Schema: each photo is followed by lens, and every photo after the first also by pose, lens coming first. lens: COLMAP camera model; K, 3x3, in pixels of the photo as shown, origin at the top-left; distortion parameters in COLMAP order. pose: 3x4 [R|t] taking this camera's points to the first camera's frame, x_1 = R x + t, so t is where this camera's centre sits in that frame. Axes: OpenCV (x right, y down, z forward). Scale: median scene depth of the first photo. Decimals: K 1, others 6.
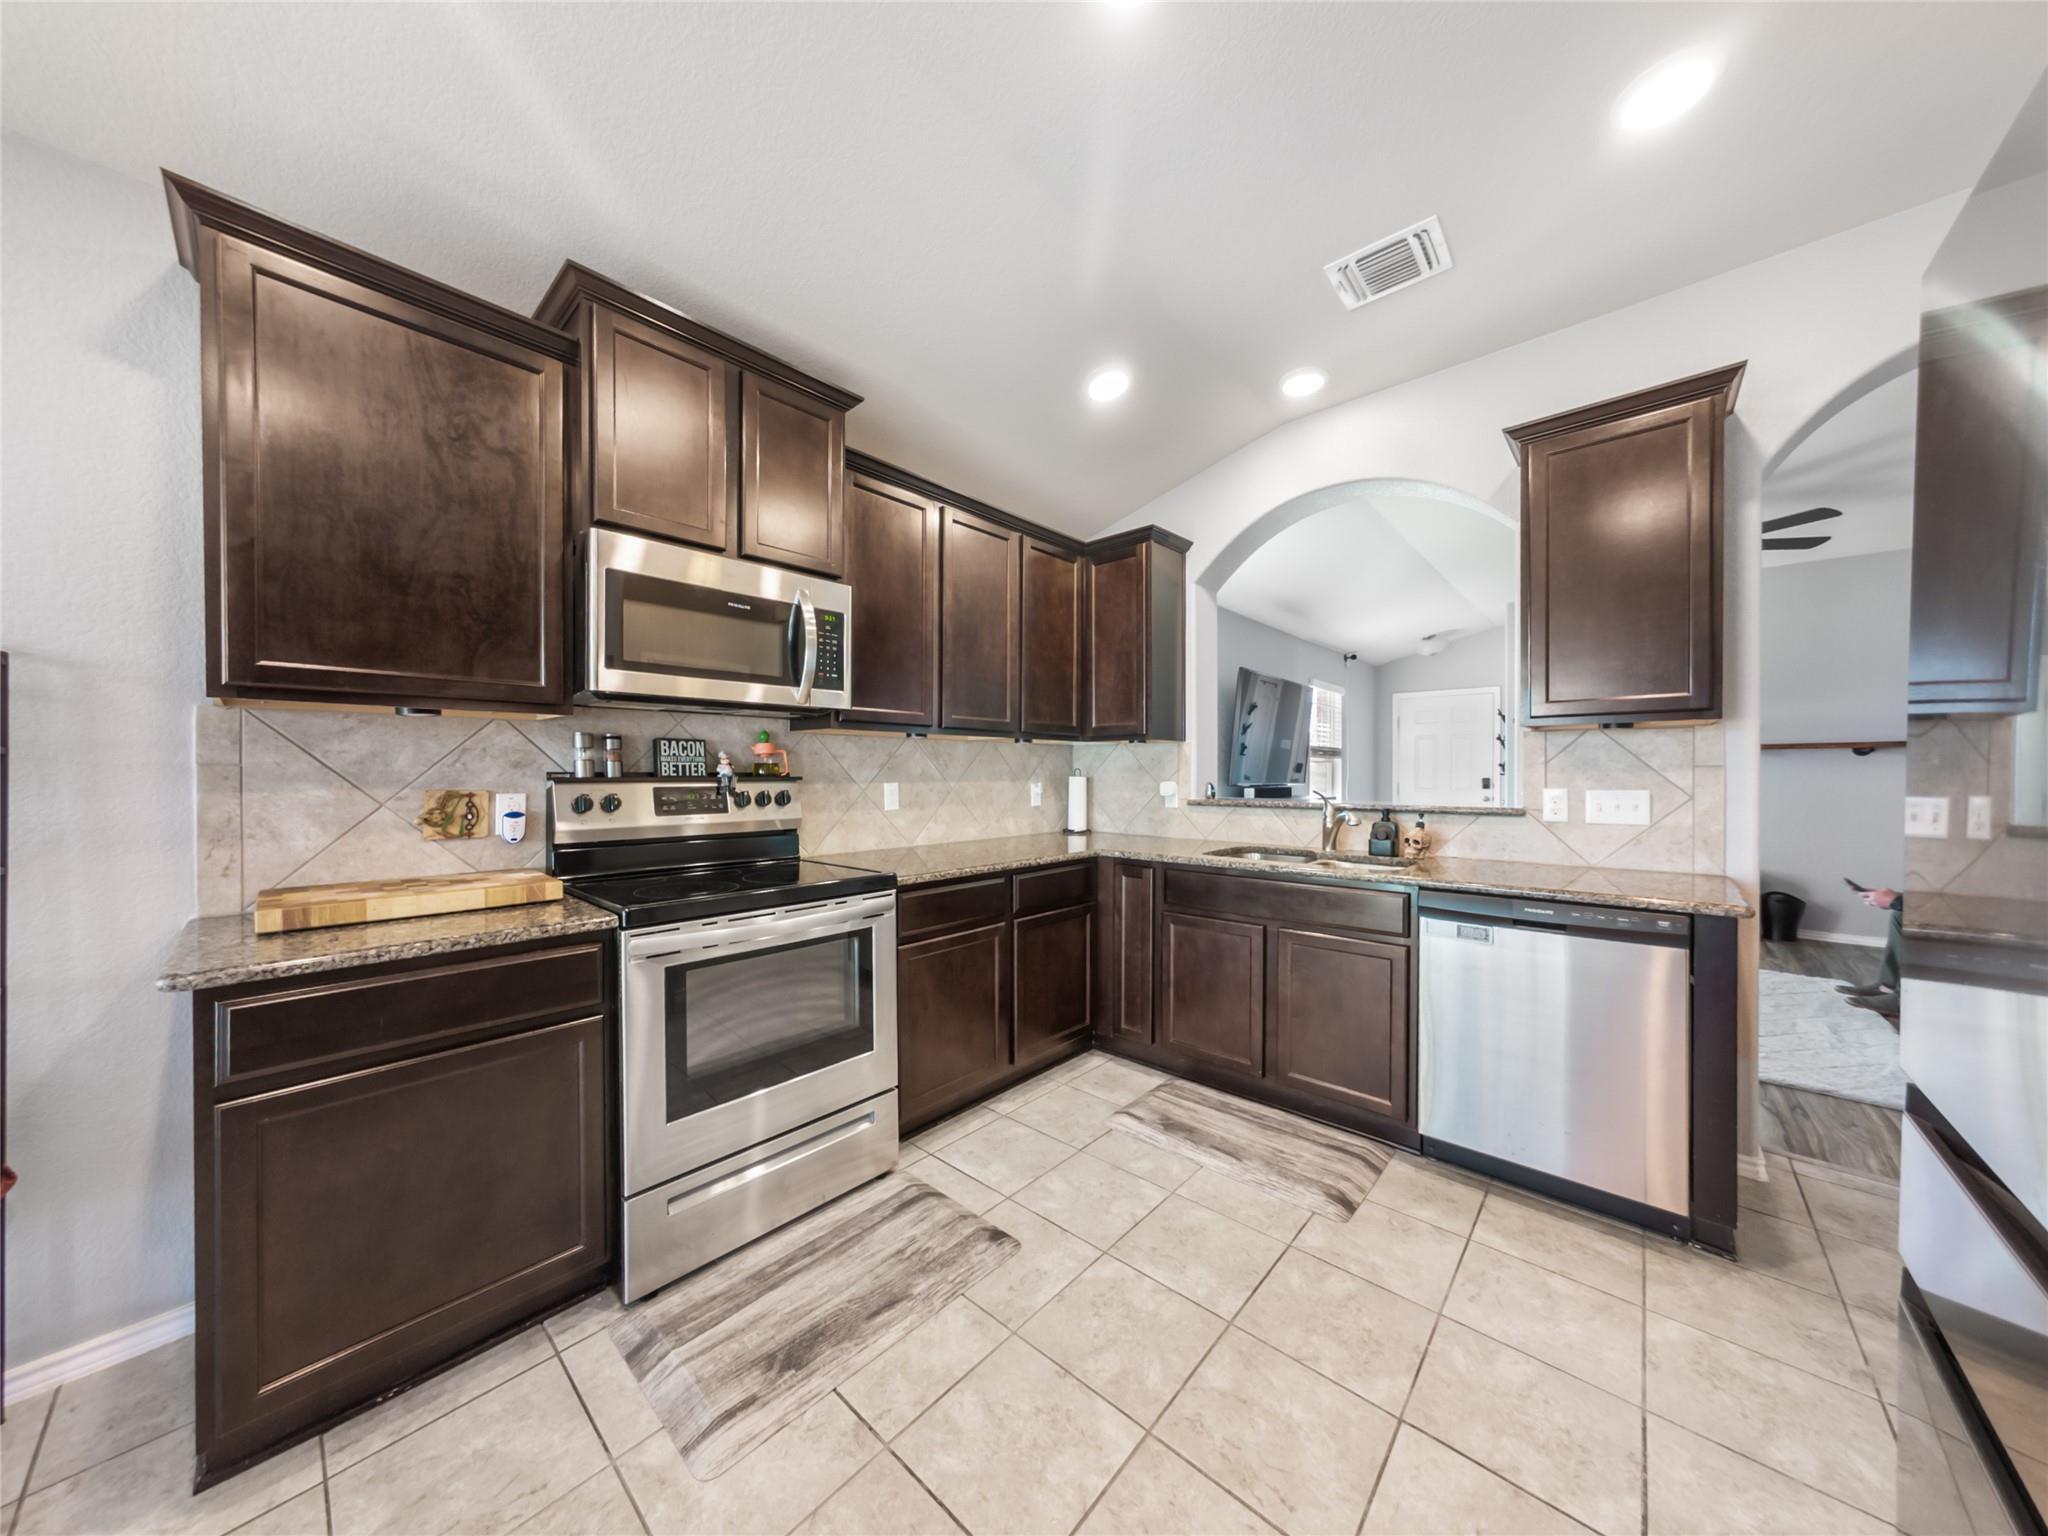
lens RADIAL K [[692.3, 0, 1029.0], [0, 692.3, 780.9], [0, 0, 1]] dist [-0.000082, 0.000084]
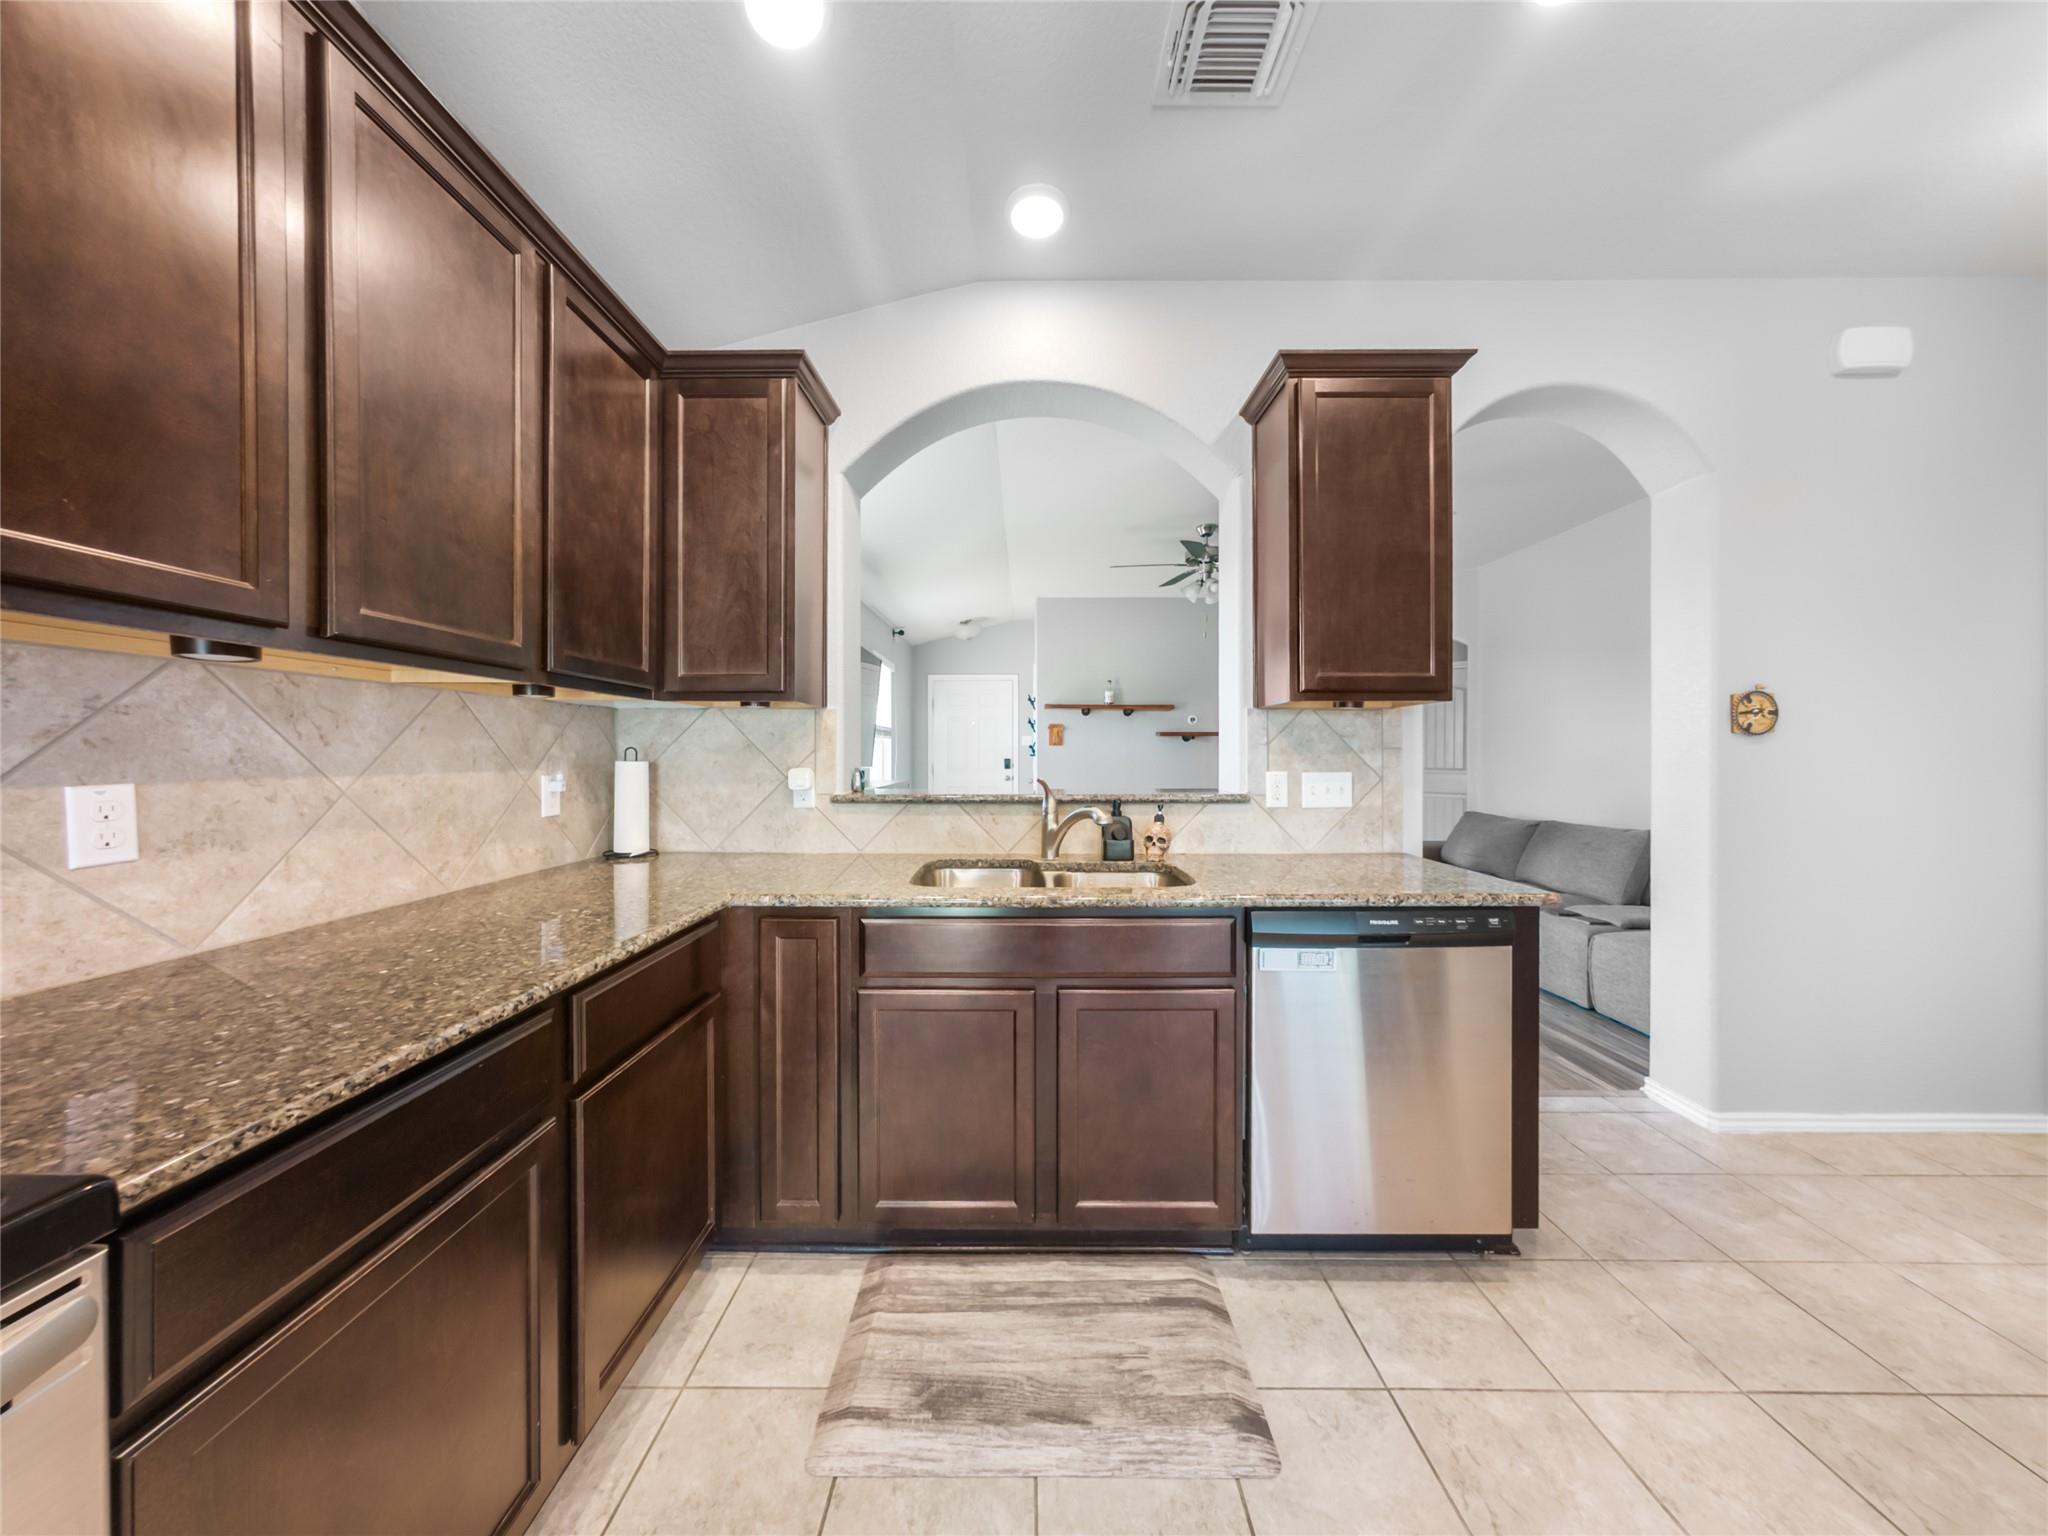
lens RADIAL K [[686.1, 0, 1027.6], [0, 686.1, 756.8], [0, 0, 1]] dist [-0.012817, 0.005191]
pose [[0.747271, -0.003258, 0.664511, -0.094234], [0.007229, 0.999969, -0.003227, -0.008245], [-0.664480, 0.007215, 0.747271, 0.515145]]
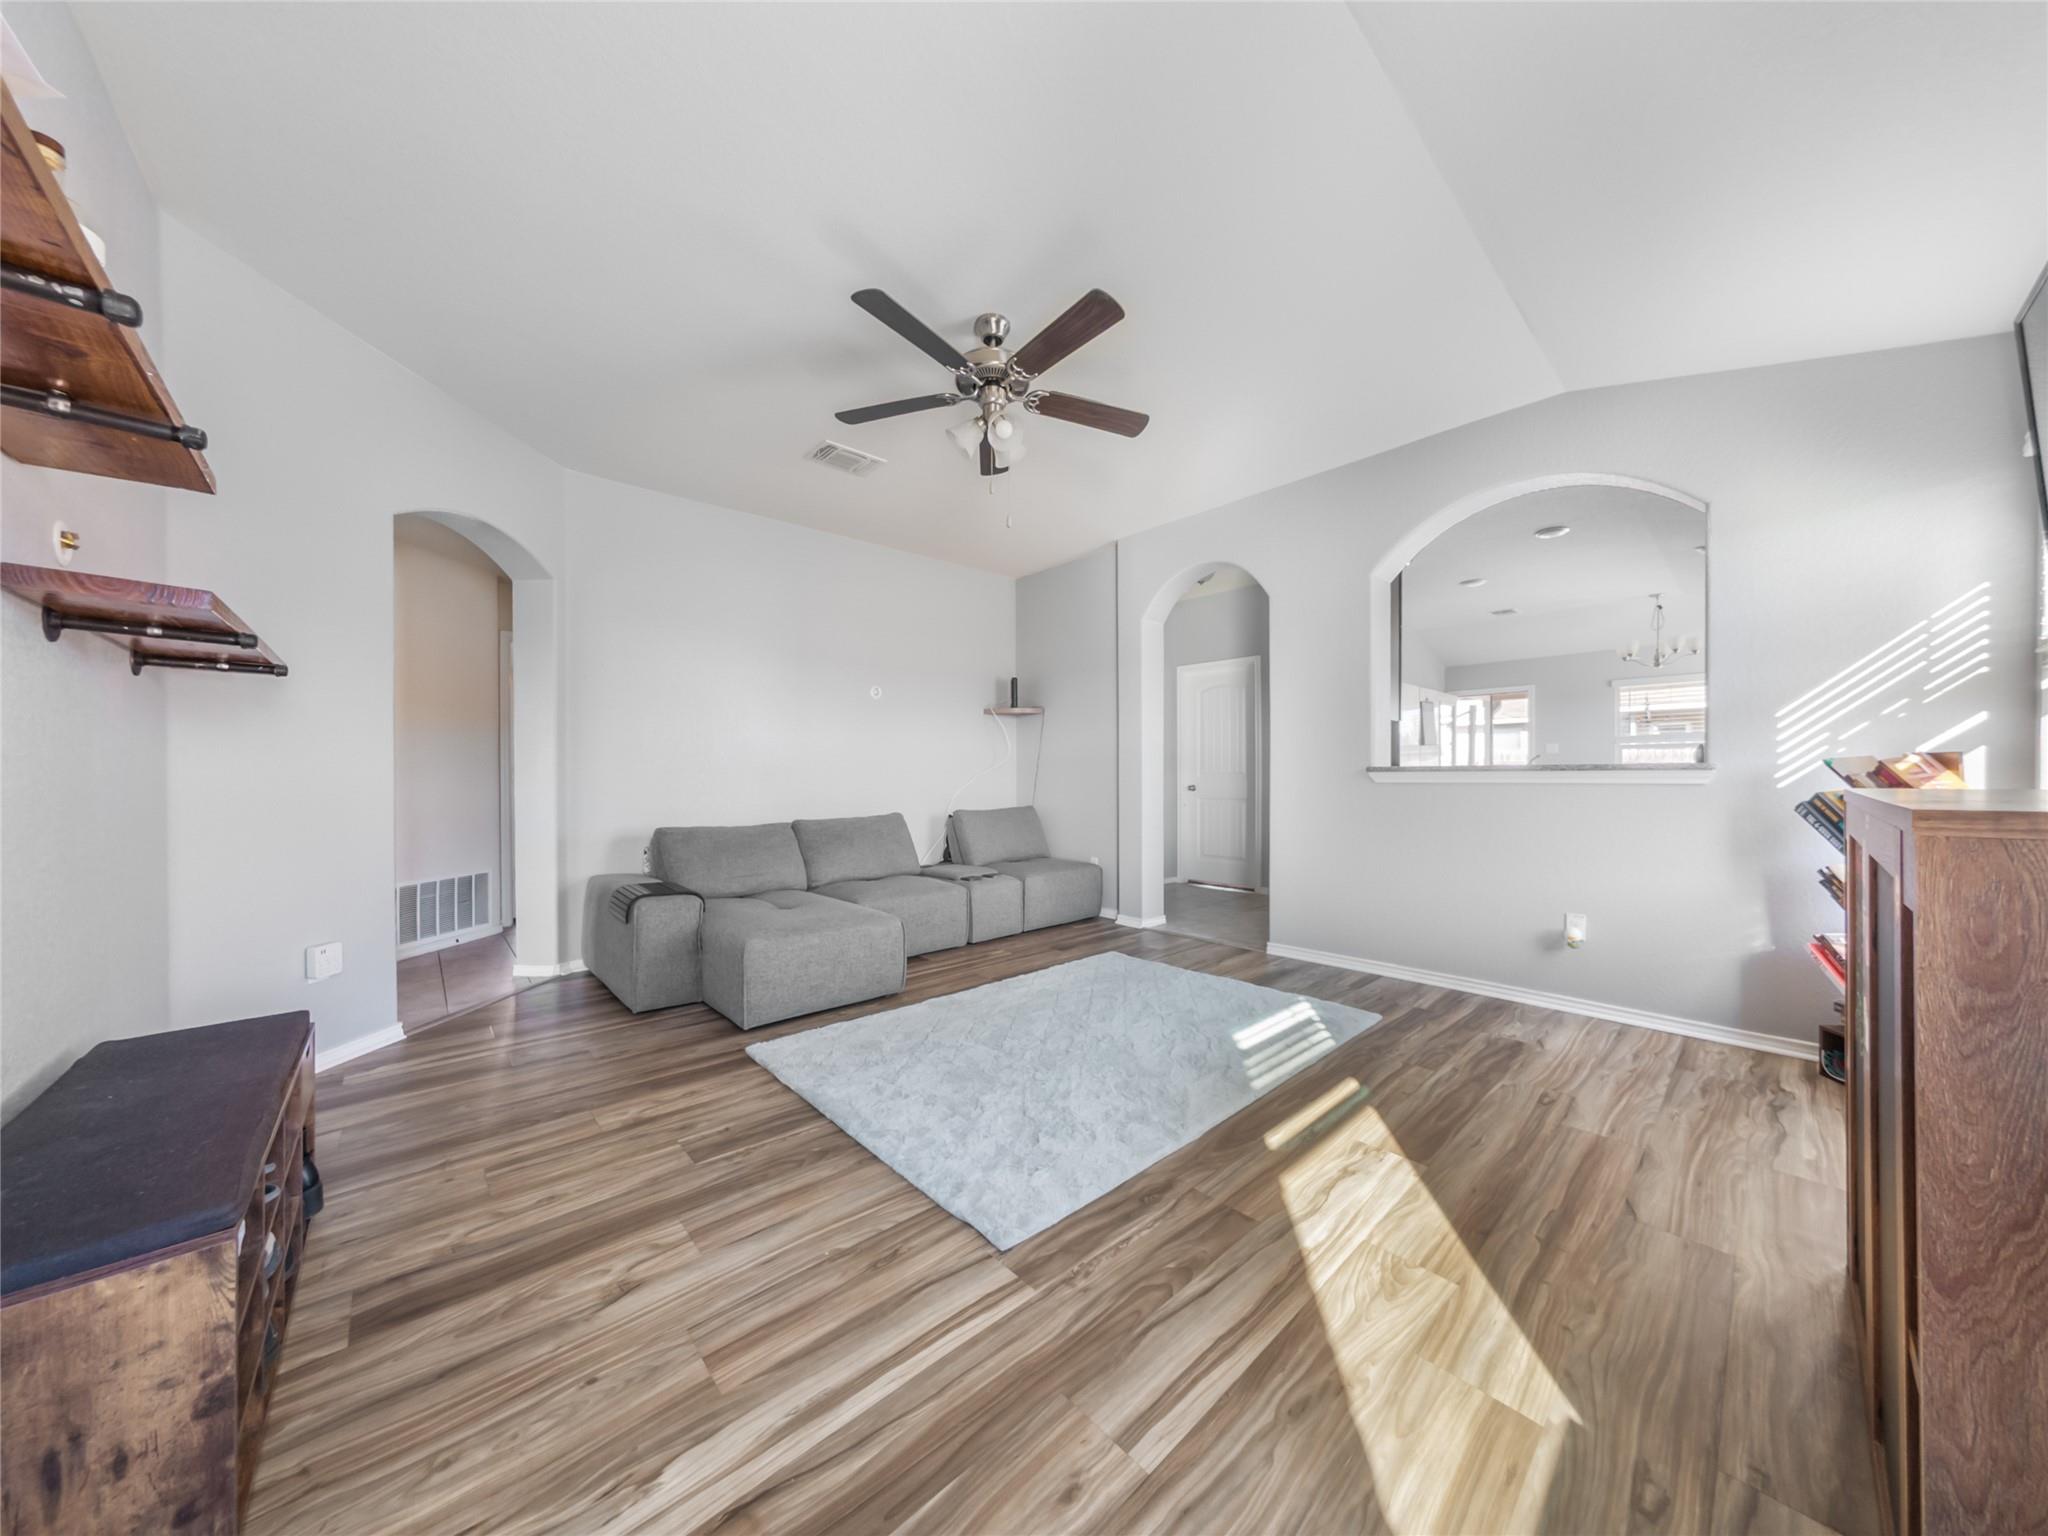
lens RADIAL K [[696.6, 0, 1036.2], [0, 696.6, 773.2], [0, 0, 1]] dist [0.009053, 0.000067]
pose [[-0.996116, 0.004176, 0.087949, 1.350902], [0.004633, 0.999977, 0.004990, 0.037976], [-0.087926, 0.005378, -0.996112, 2.639763]]
